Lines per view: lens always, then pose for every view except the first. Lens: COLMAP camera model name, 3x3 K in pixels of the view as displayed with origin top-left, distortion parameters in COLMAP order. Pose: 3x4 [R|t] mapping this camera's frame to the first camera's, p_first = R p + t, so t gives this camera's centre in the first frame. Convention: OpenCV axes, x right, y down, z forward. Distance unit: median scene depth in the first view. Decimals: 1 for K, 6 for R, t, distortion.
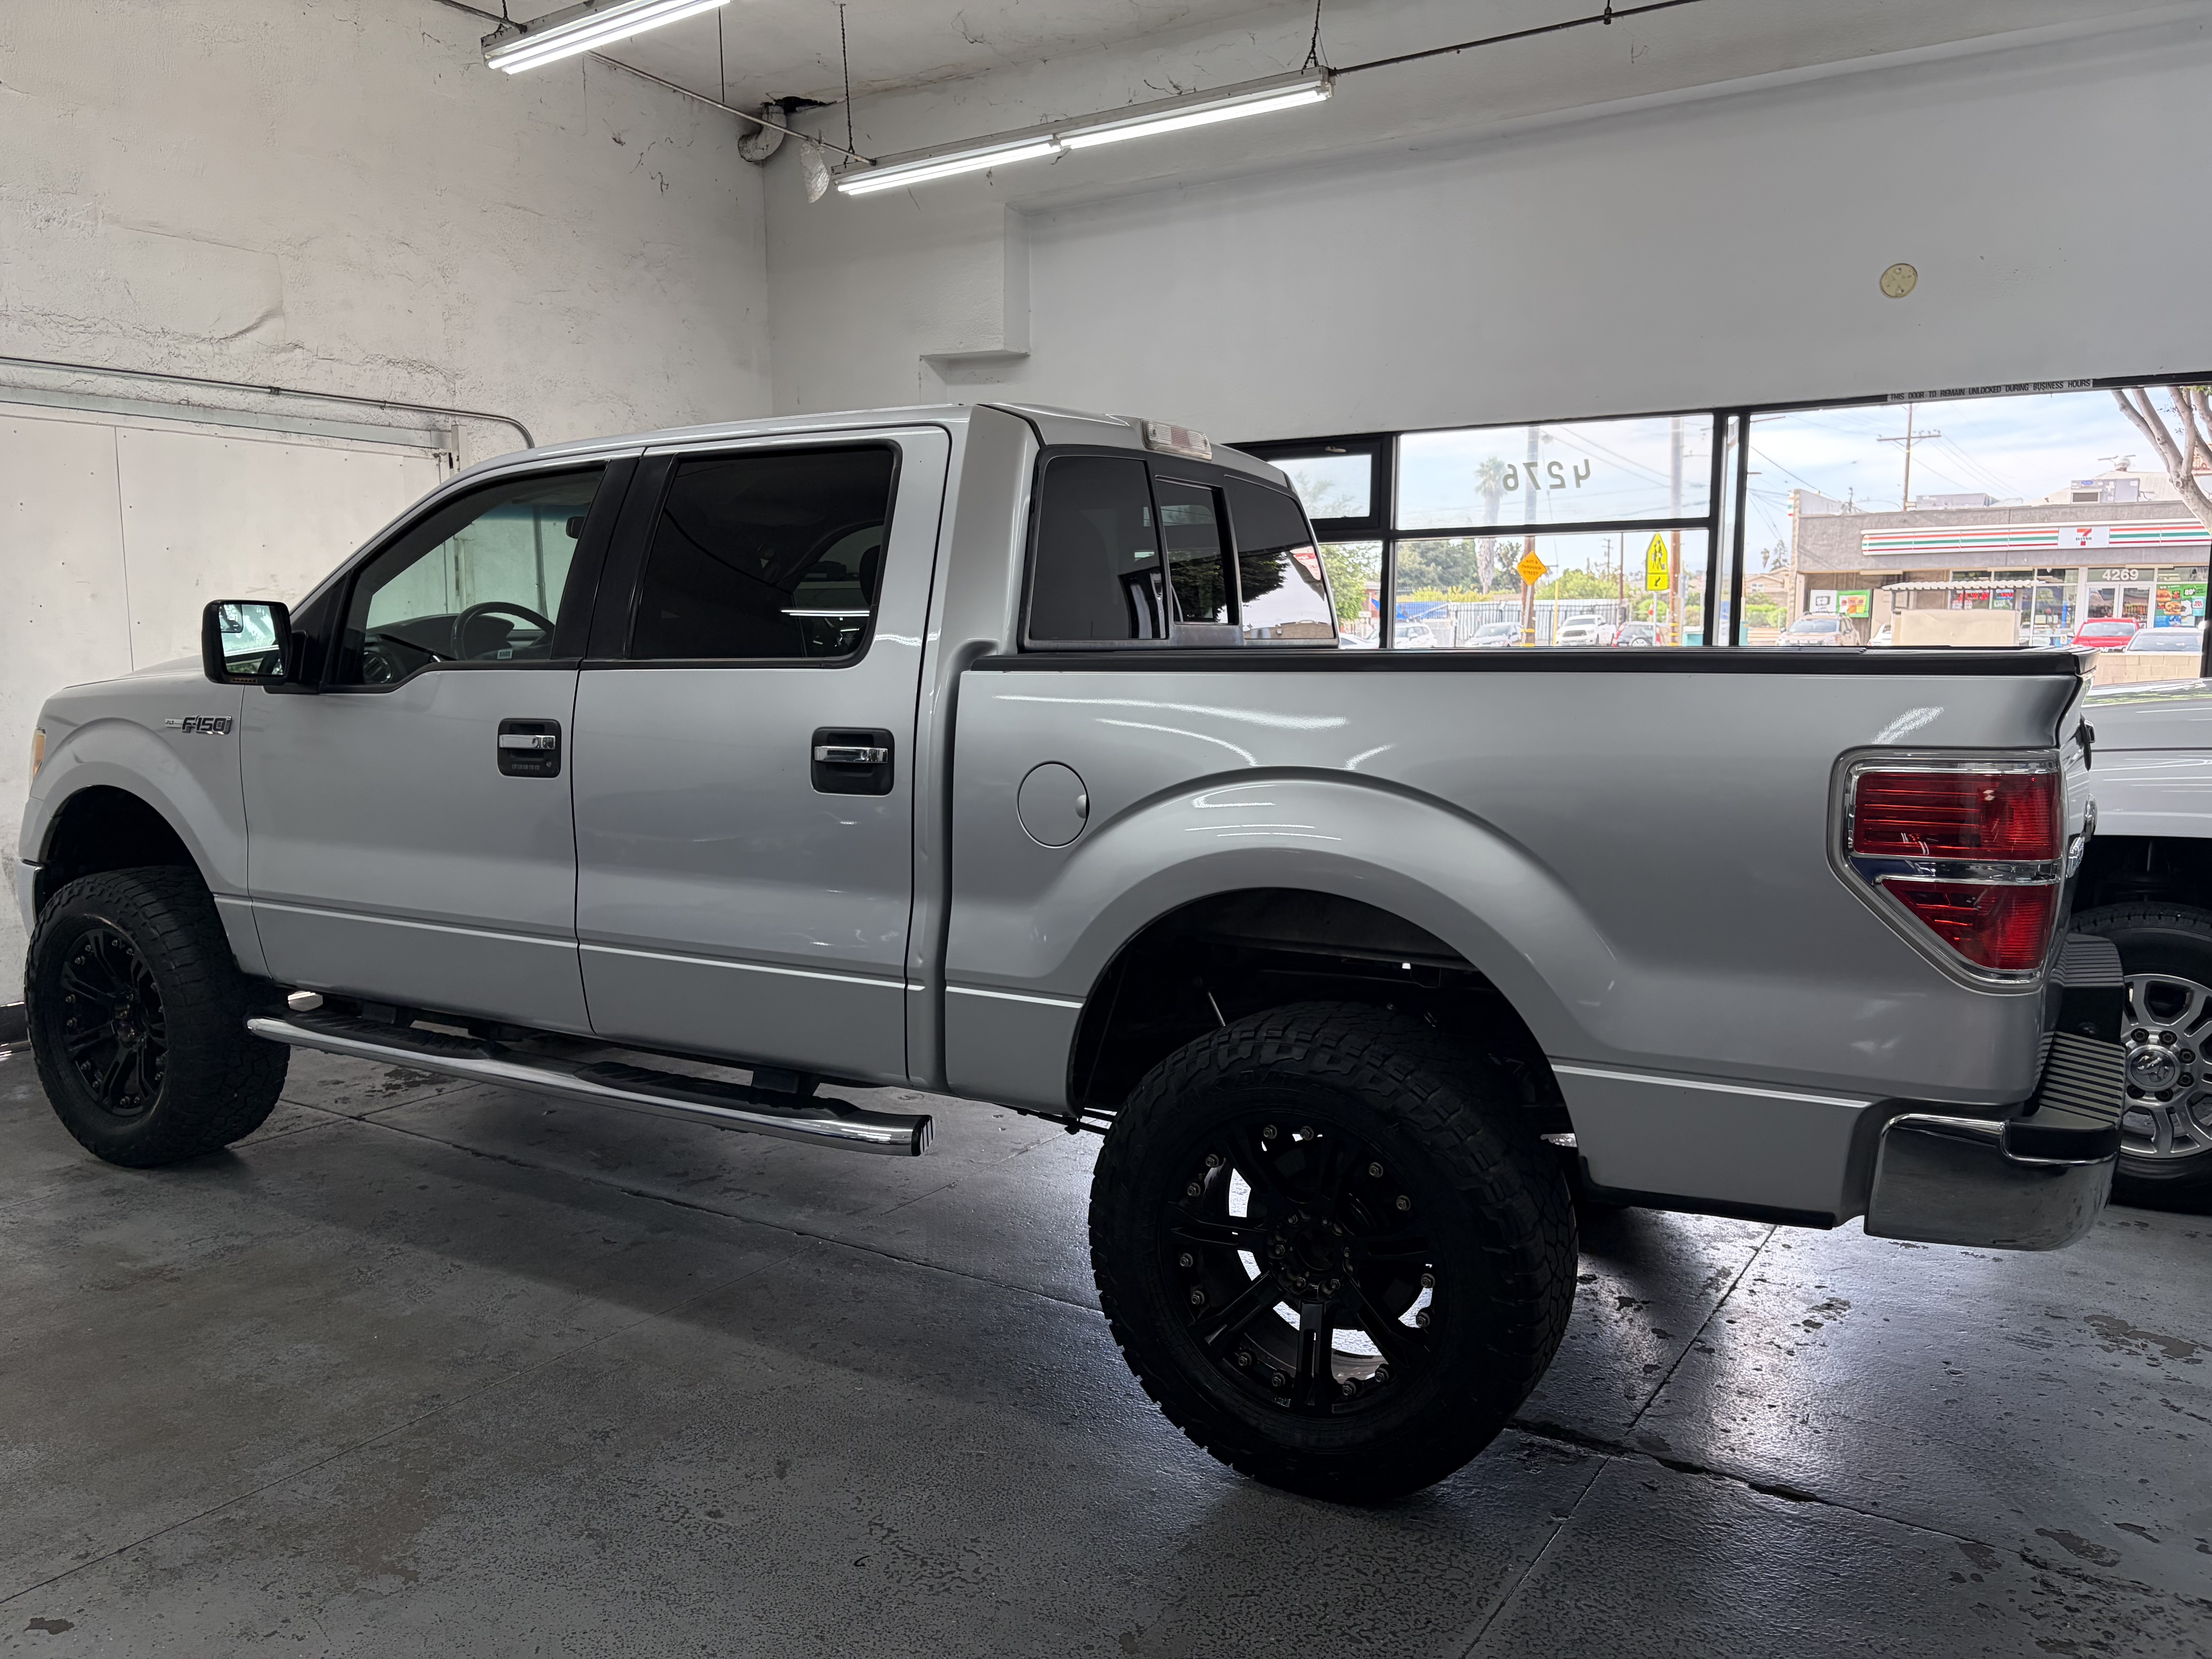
lens RADIAL K [[1711.1, 0, 1031.7], [0, 1711.1, 831.8], [0, 0, 1]] dist [0.042380, -0.041857]
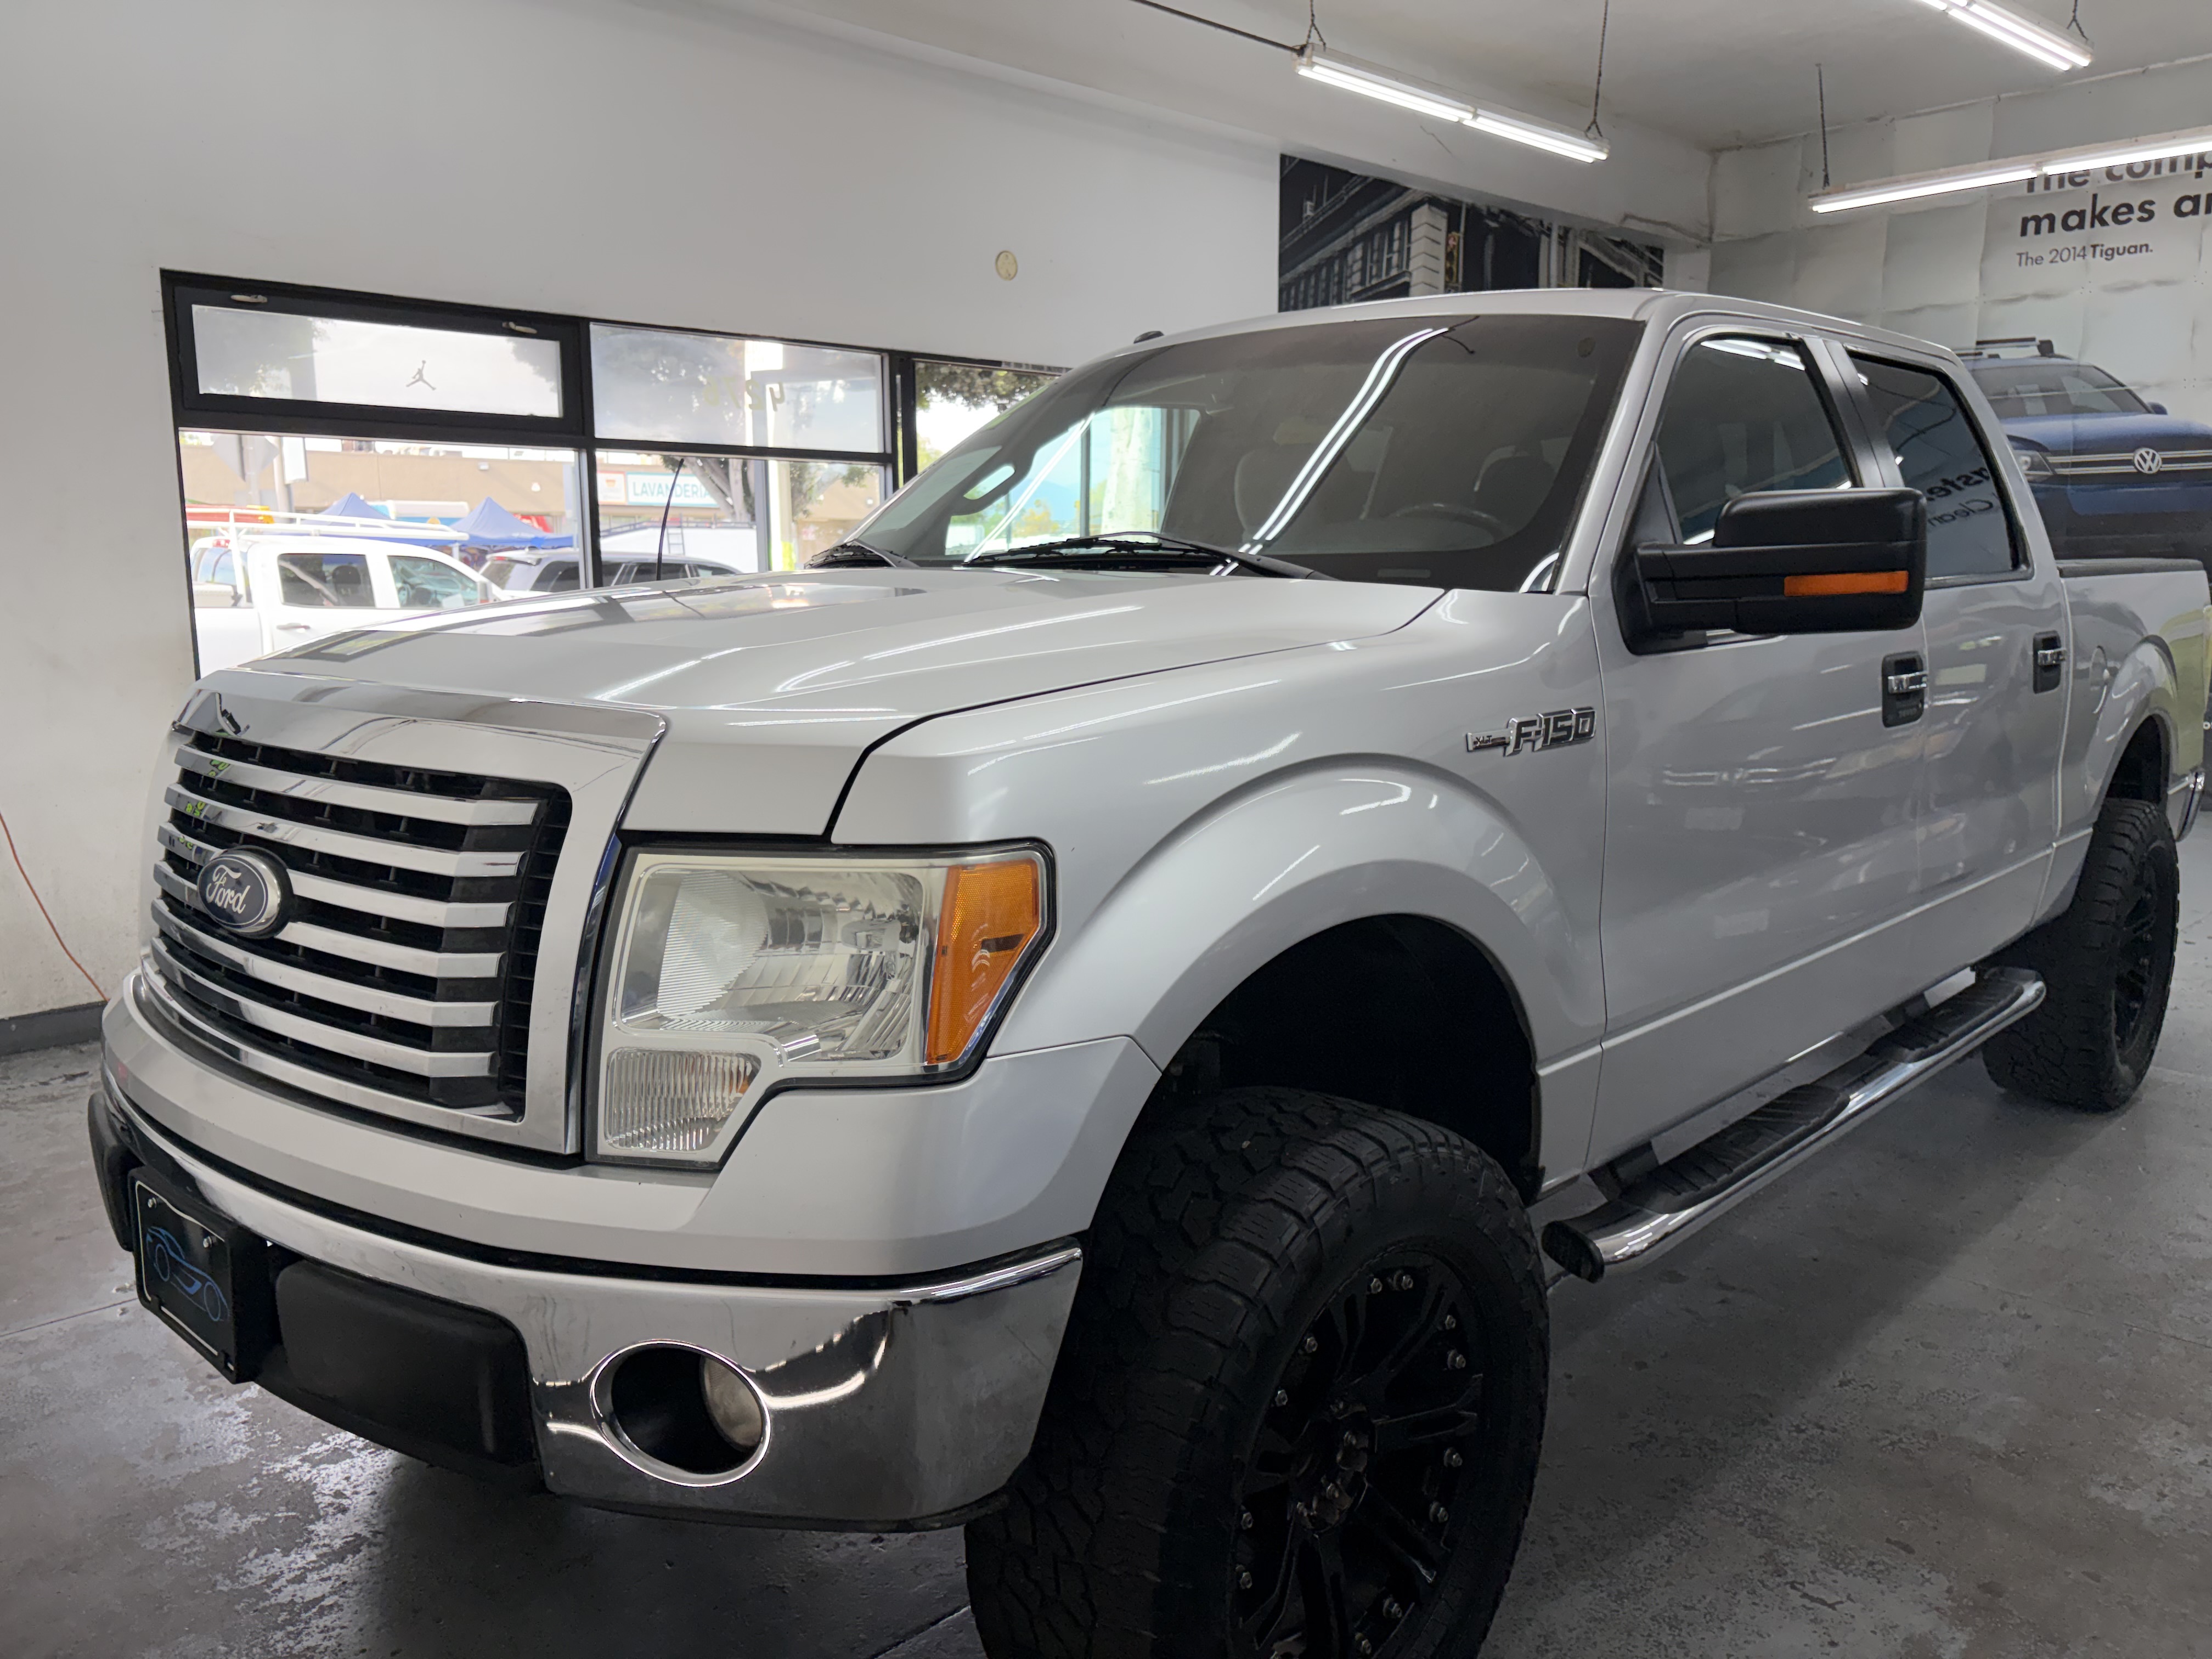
lens RADIAL K [[1711.1, 0, 1031.7], [0, 1711.1, 831.8], [0, 0, 1]] dist [0.042380, -0.041857]
pose [[0.200923, -0.163537, 0.965860, -0.598183], [0.115777, 0.983021, 0.142358, -0.079591], [-0.972741, 0.083221, 0.216446, 0.619352]]
